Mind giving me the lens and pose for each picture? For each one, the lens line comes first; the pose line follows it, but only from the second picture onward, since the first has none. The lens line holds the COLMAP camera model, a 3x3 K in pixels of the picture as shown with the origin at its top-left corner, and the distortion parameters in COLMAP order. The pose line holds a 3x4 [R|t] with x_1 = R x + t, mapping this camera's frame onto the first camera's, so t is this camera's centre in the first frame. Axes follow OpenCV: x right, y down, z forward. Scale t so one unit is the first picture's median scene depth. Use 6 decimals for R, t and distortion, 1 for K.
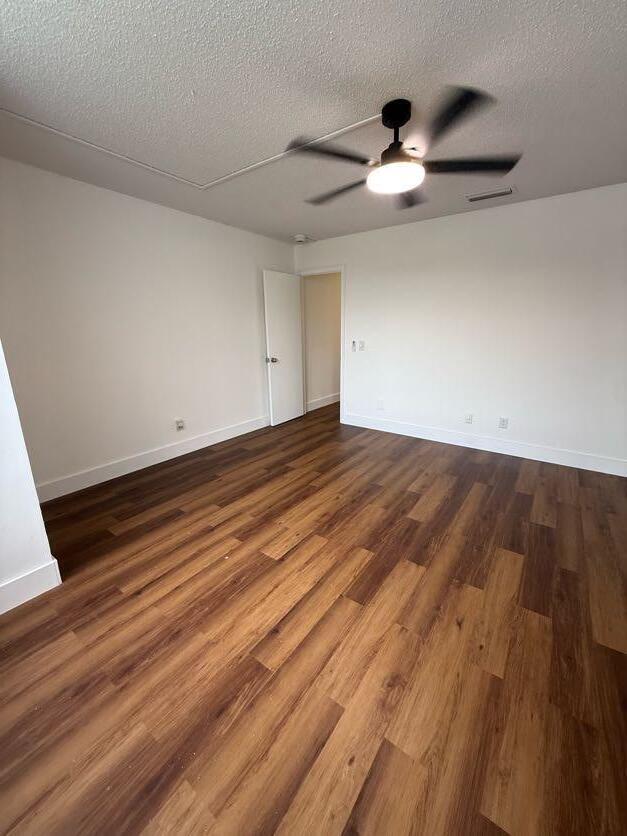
lens RADIAL K [[336.5, 0, 313.5], [0, 336.5, 418.0], [0, 0, 1]] dist [0.000690, 0.000055]
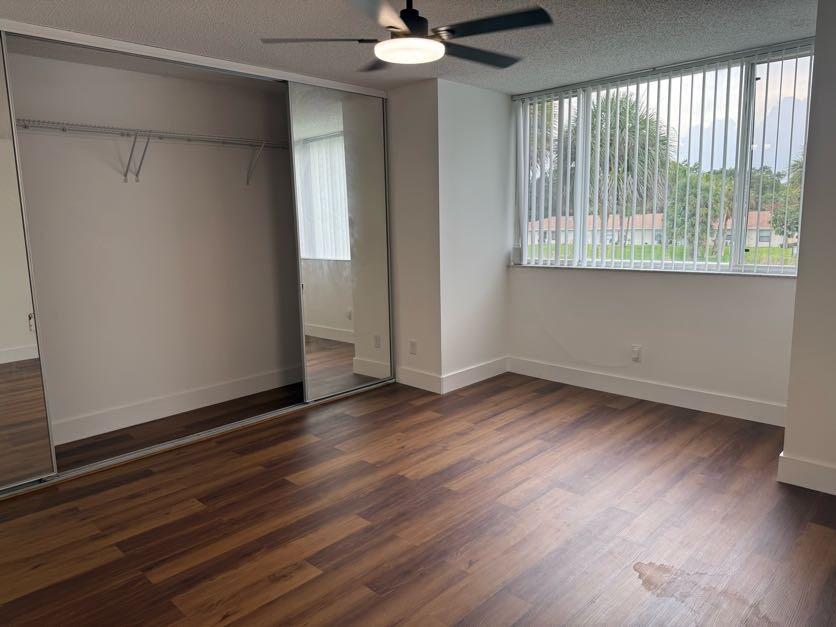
lens RADIAL K [[595.8, 0, 418.0], [0, 595.8, 313.5], [0, 0, 1]] dist [0.176277, -0.121333]
pose [[-0.990900, 0.005336, 0.134492, 0.035059], [0.059988, 0.911994, 0.405793, -0.693874], [-0.120491, 0.410169, -0.904015, 2.399498]]
